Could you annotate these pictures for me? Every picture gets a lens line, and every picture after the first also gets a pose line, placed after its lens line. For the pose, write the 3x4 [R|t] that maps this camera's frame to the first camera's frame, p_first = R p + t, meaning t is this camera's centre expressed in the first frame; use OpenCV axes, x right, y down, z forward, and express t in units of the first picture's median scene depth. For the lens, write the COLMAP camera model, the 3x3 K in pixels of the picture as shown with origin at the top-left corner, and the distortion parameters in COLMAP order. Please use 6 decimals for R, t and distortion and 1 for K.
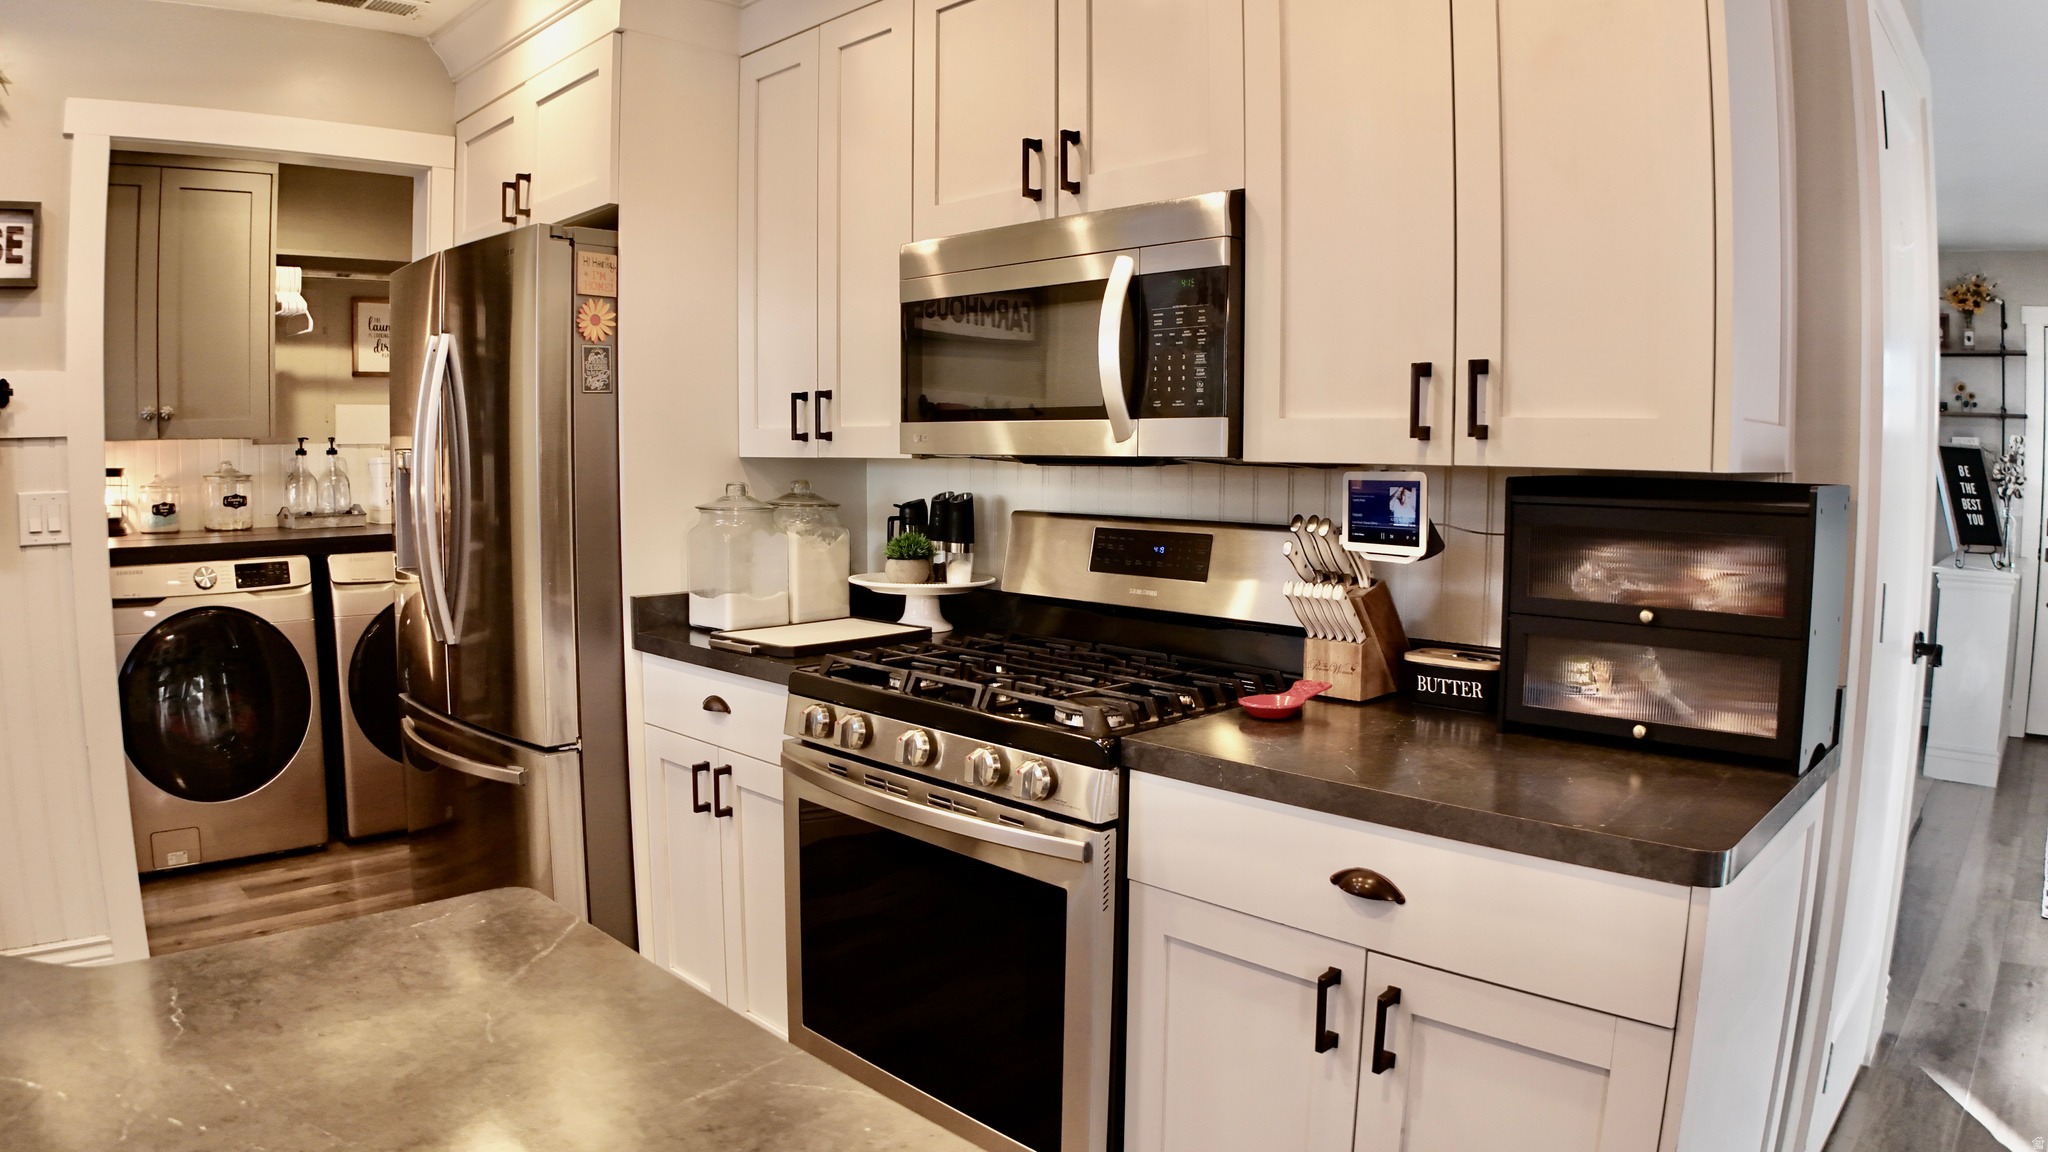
lens RADIAL K [[1269.0, 0, 1024.0], [0, 1269.0, 576.0], [0, 0, 1]] dist [-0.185271, 0.022199]
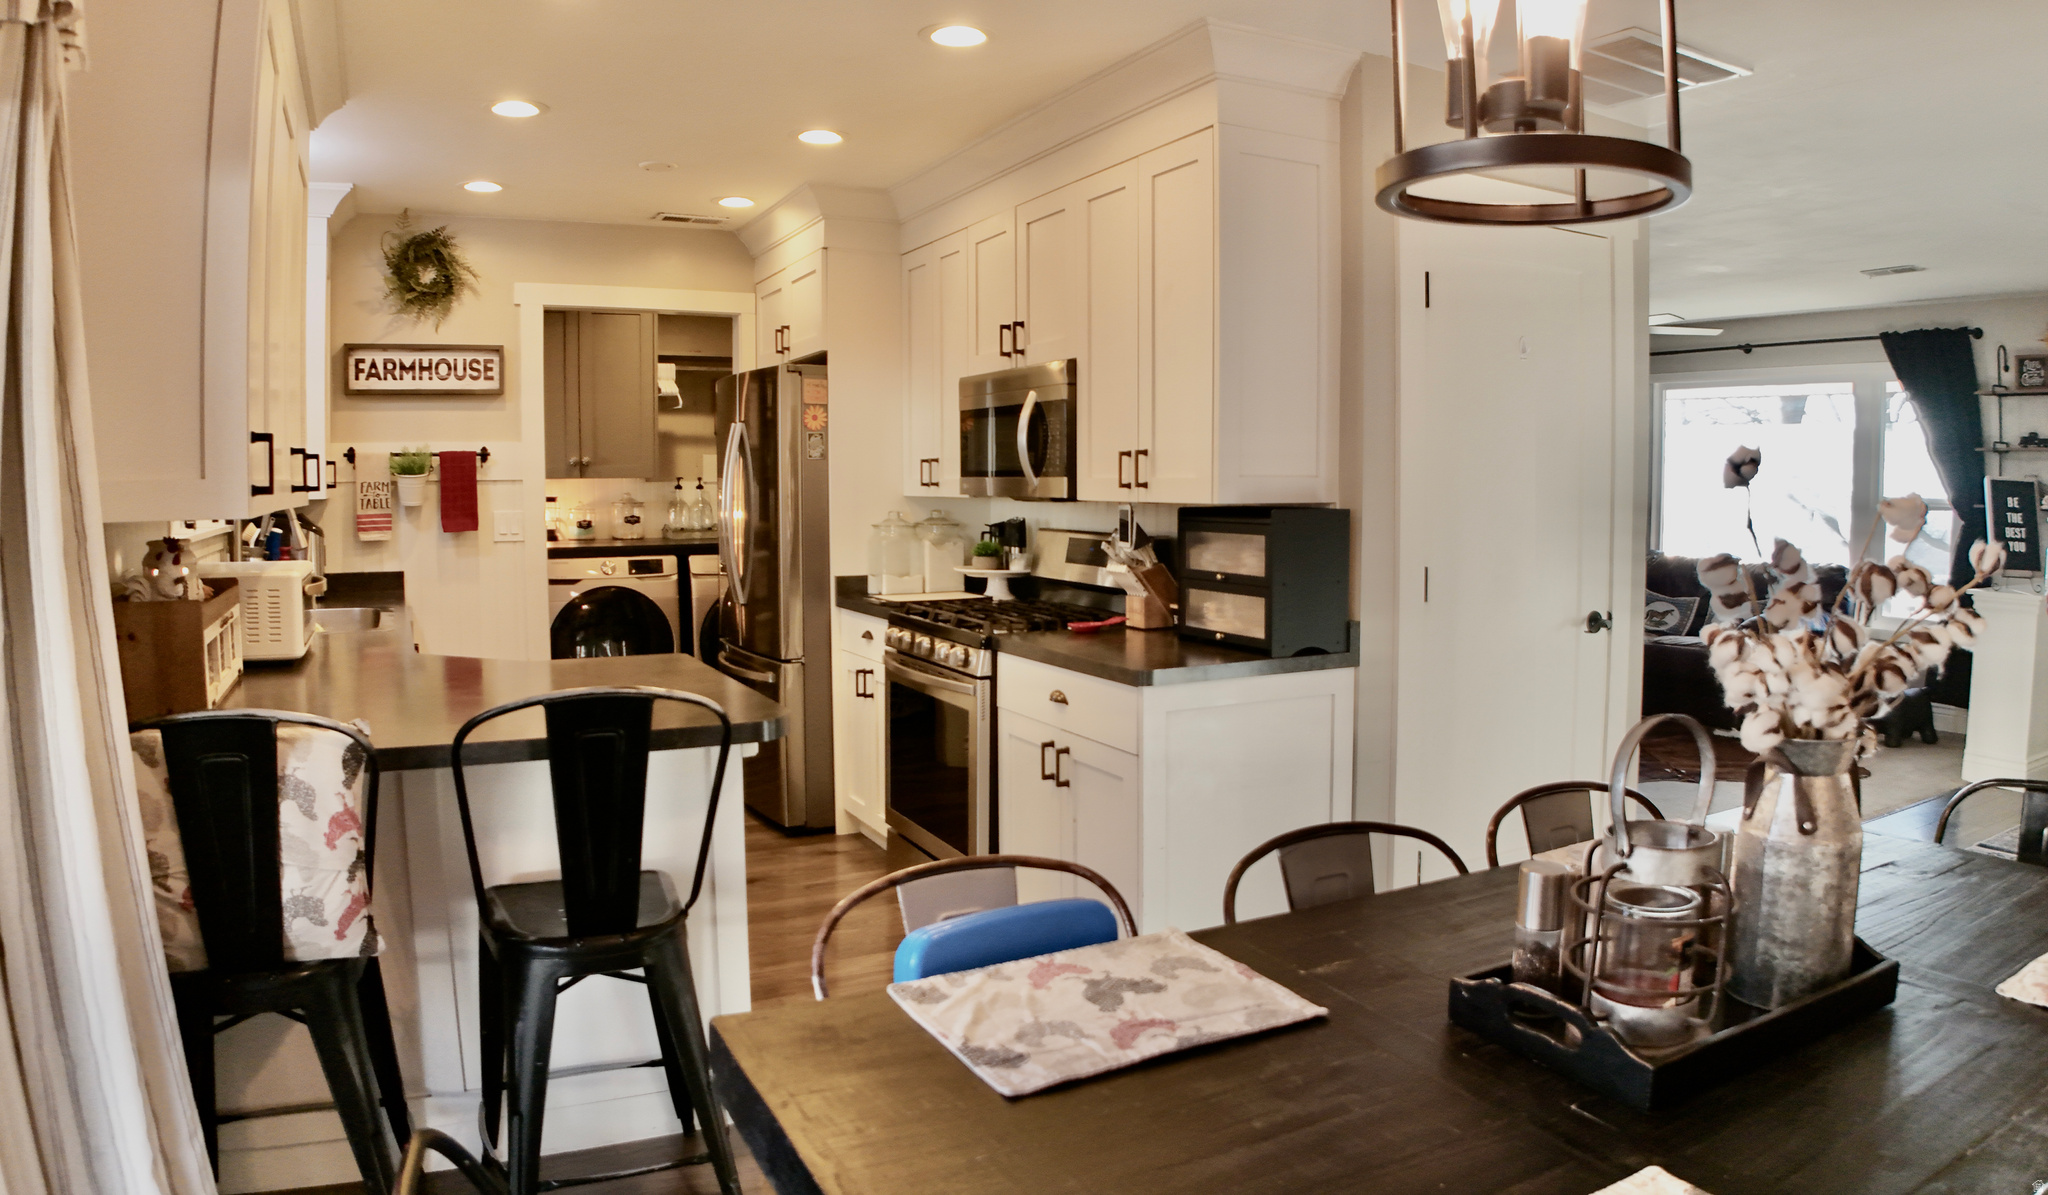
lens RADIAL K [[1299.2, 0, 1024.0], [0, 1299.2, 597.5], [0, 0, 1]] dist [-0.143231, -0.039998]
pose [[0.948680, 0.021338, -0.315517, 0.375161], [-0.023623, 0.999715, -0.003418, 0.034500], [0.315354, 0.010696, 0.948914, -0.467421]]
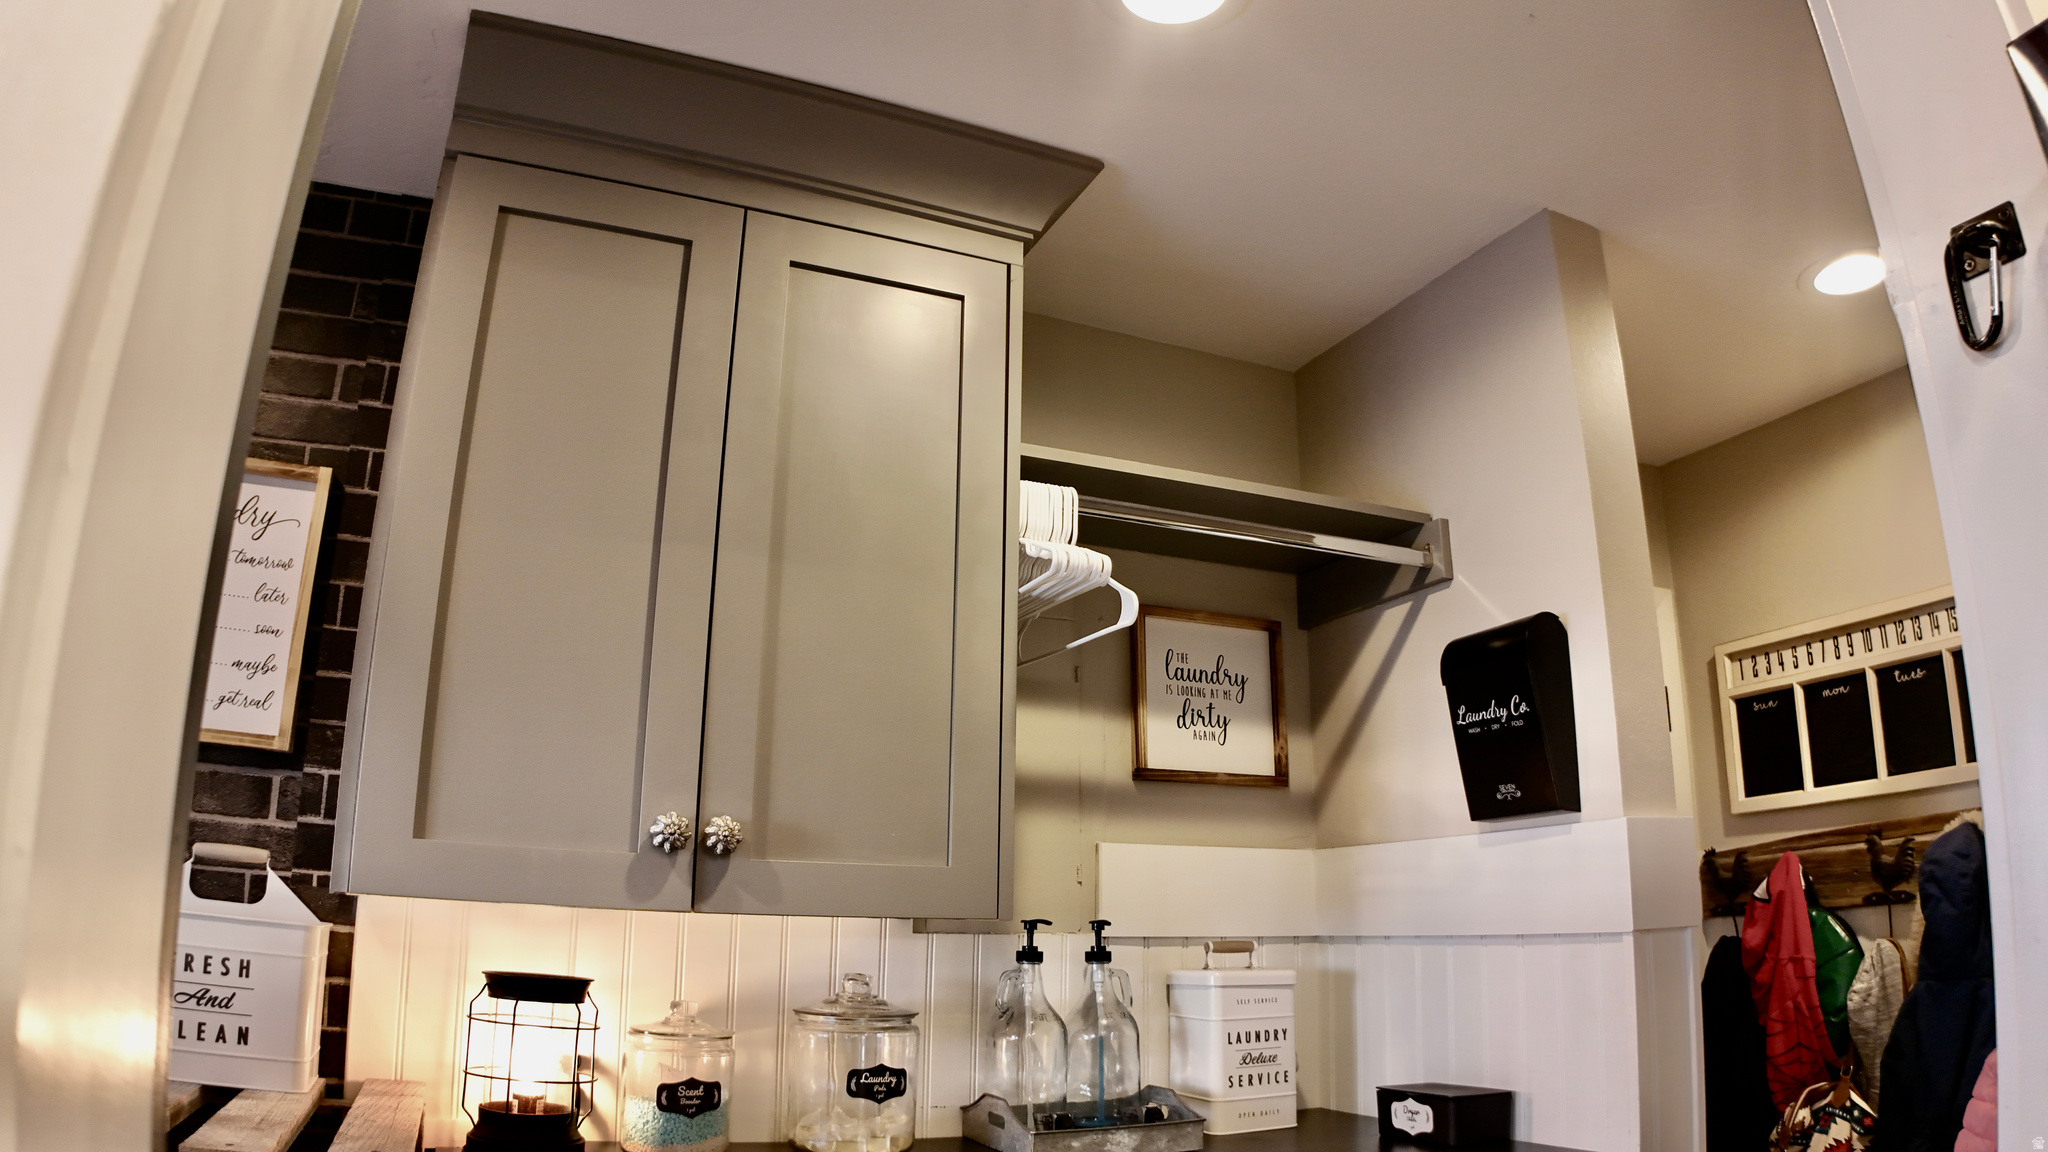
lens RADIAL K [[1269.0, 0, 1024.0], [0, 1269.0, 576.0], [0, 0, 1]] dist [-0.185271, 0.022199]
pose [[0.930507, -0.092817, -0.354319, -0.555935], [-0.042977, 0.933010, -0.357276, -0.090298], [0.363745, 0.347675, 0.864183, 0.719781]]
